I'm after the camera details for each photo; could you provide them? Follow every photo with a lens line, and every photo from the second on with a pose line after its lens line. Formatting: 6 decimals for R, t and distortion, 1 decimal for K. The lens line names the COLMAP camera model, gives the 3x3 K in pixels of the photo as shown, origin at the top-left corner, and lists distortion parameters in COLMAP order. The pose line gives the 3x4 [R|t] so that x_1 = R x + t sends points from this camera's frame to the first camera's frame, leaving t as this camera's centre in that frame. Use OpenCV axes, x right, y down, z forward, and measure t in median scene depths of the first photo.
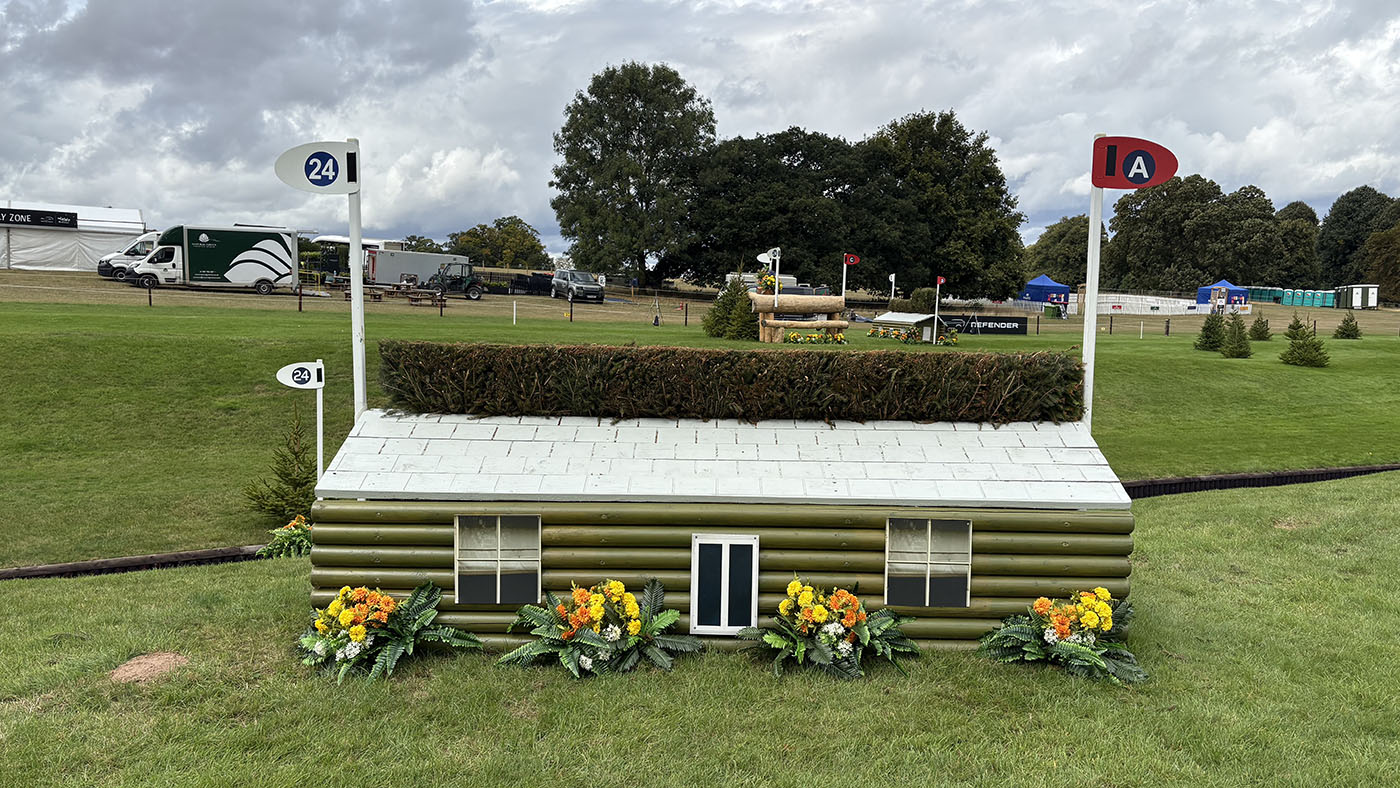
lens RADIAL K [[1080.9, 0, 700.0], [0, 1080.9, 394.0], [0, 0, 1]] dist [0.017949, -0.007318]
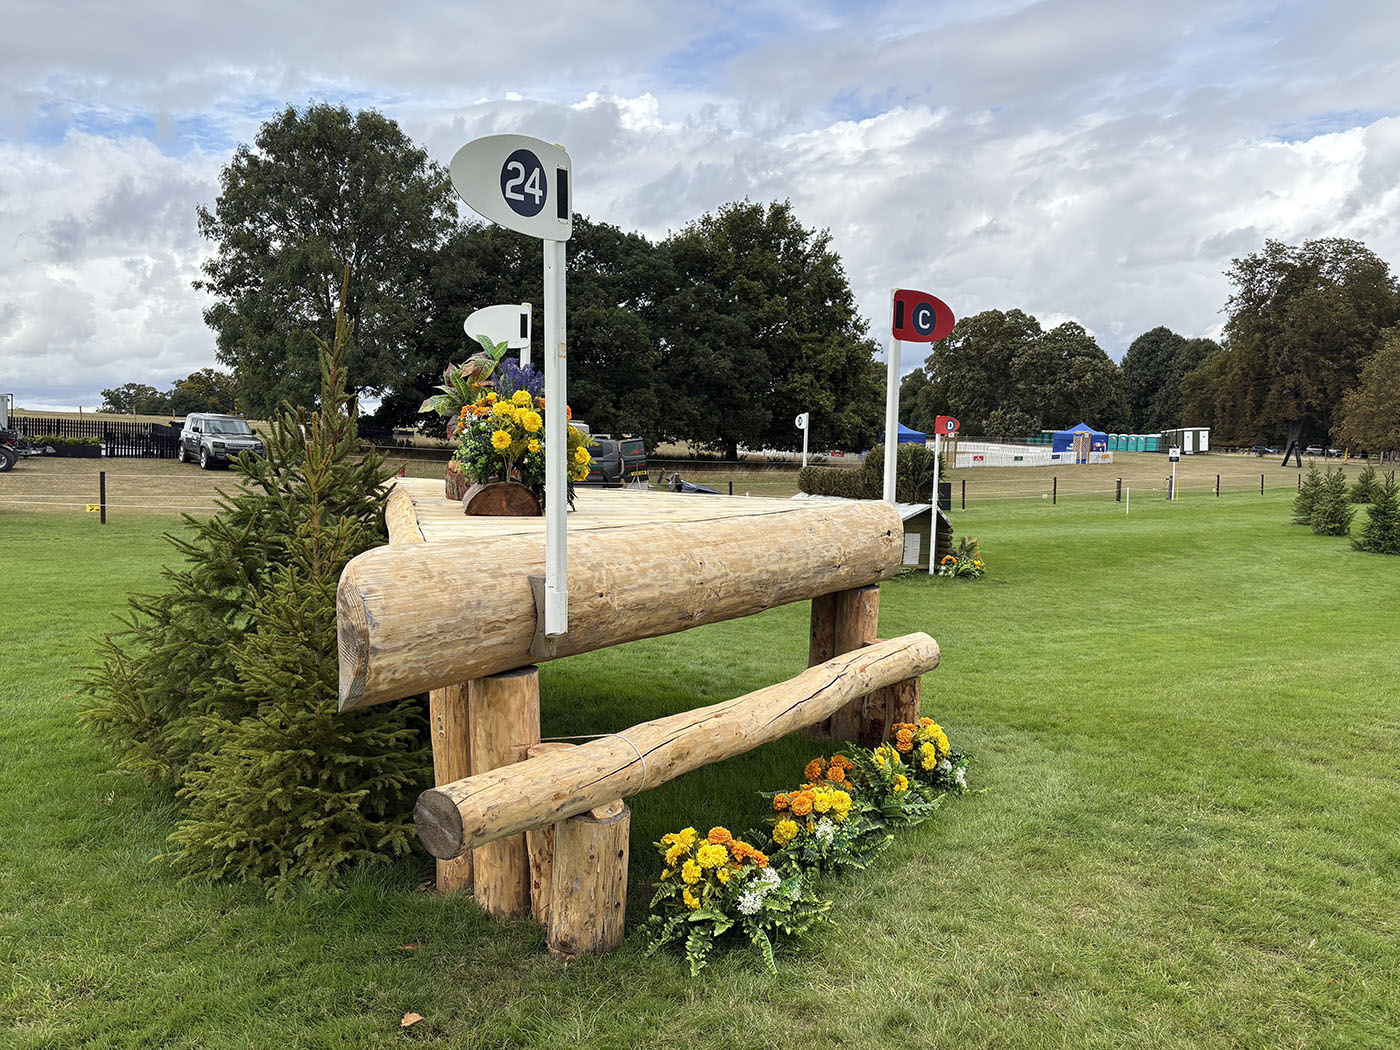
lens RADIAL K [[1070.8, 0, 723.0], [0, 1070.8, 526.1], [0, 0, 1]] dist [0.053293, -0.007721]
pose [[0.975047, -0.031166, 0.219798, 0.022180], [0.034575, 0.999334, -0.011678, -0.032438], [-0.219288, 0.018986, 0.975475, 0.312358]]
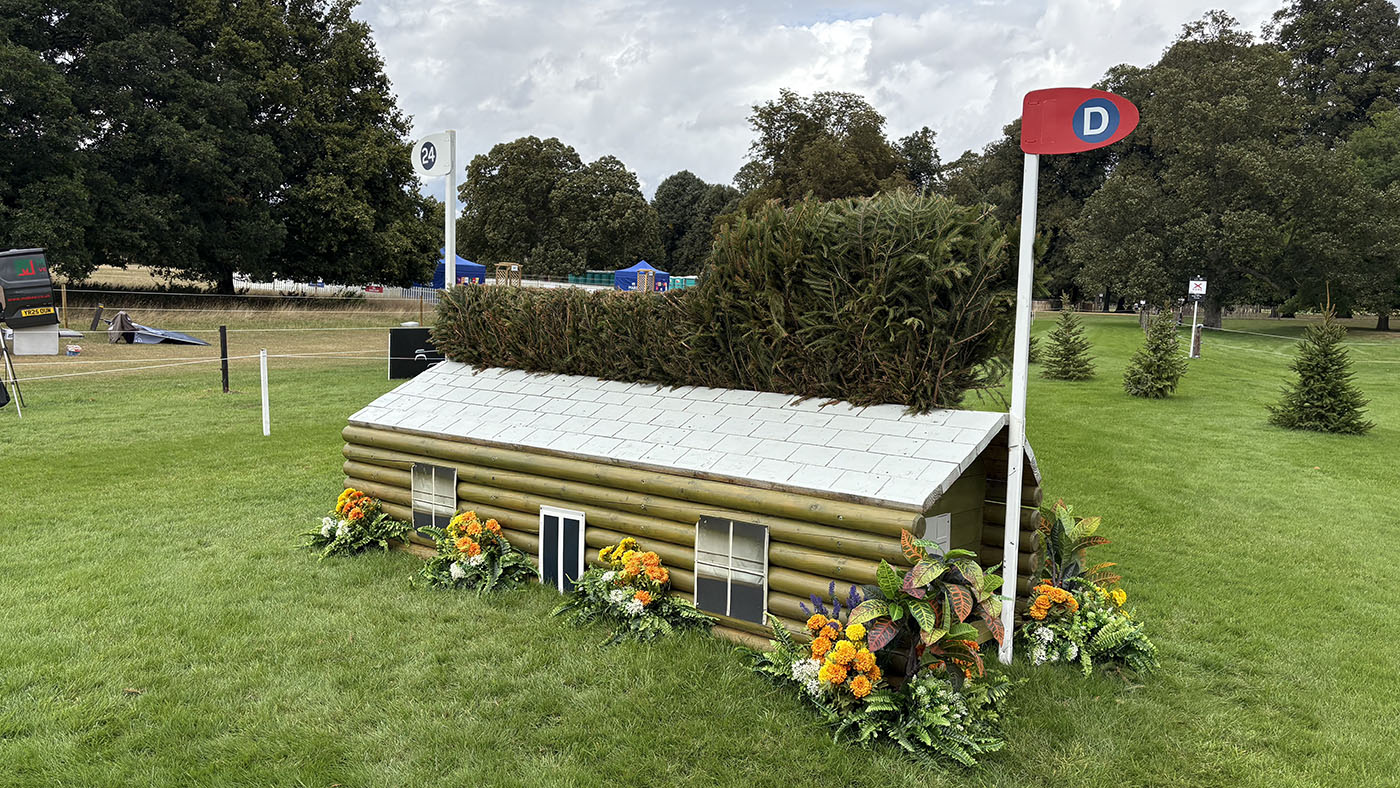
lens RADIAL K [[1049.1, 0, 700.0], [0, 1049.1, 394.0], [0, 0, 1]] dist [0.008783, 0.072743]
pose [[0.793581, -0.068863, 0.604555, 0.063626], [0.059608, 0.997594, 0.035388, -0.042902], [-0.605538, 0.007953, 0.795777, 0.491061]]
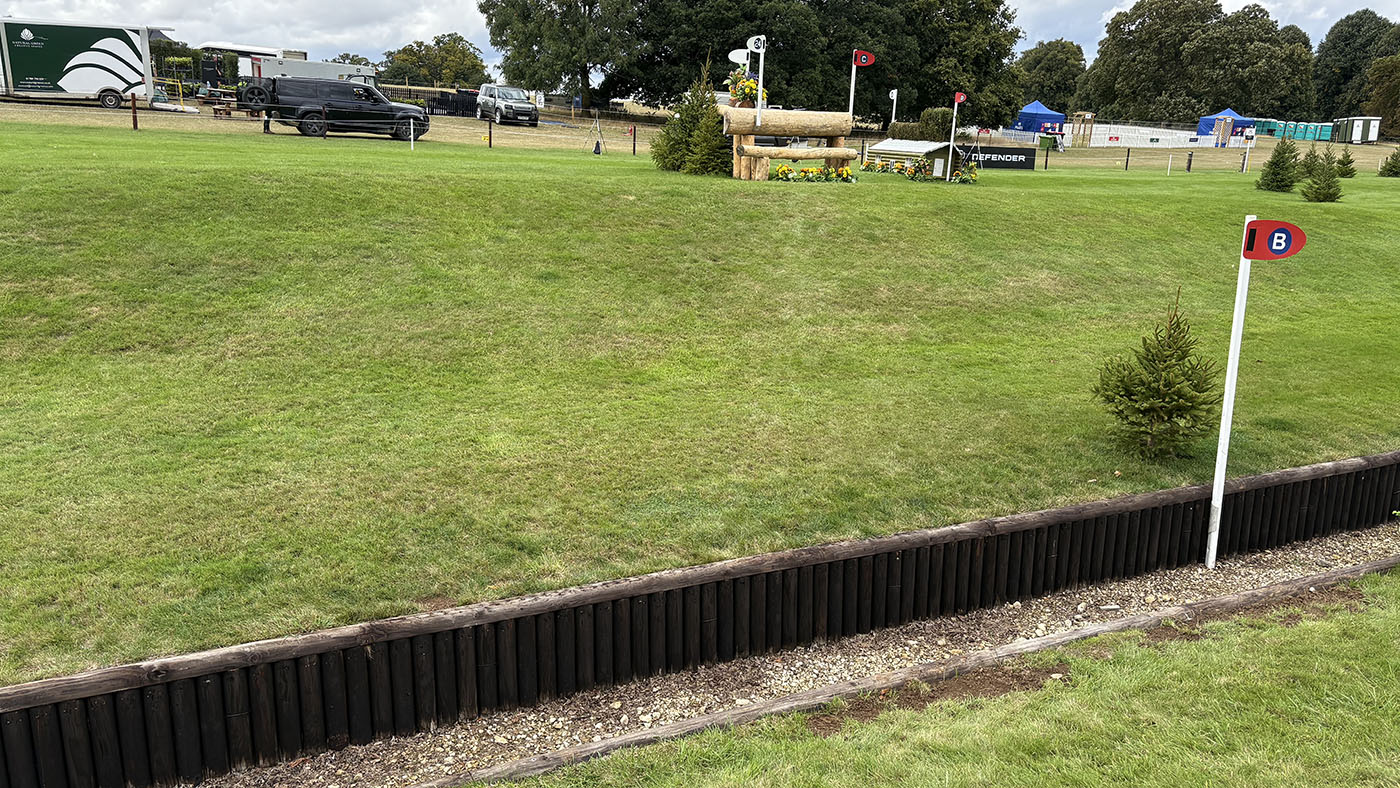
lens RADIAL K [[1080.9, 0, 700.0], [0, 1080.9, 394.0], [0, 0, 1]] dist [0.017949, -0.007318]
pose [[0.999117, 0.001052, 0.042006, 0.001762], [-0.007464, 0.988234, 0.152768, -0.006301], [-0.041351, -0.152947, 0.987369, 0.108427]]
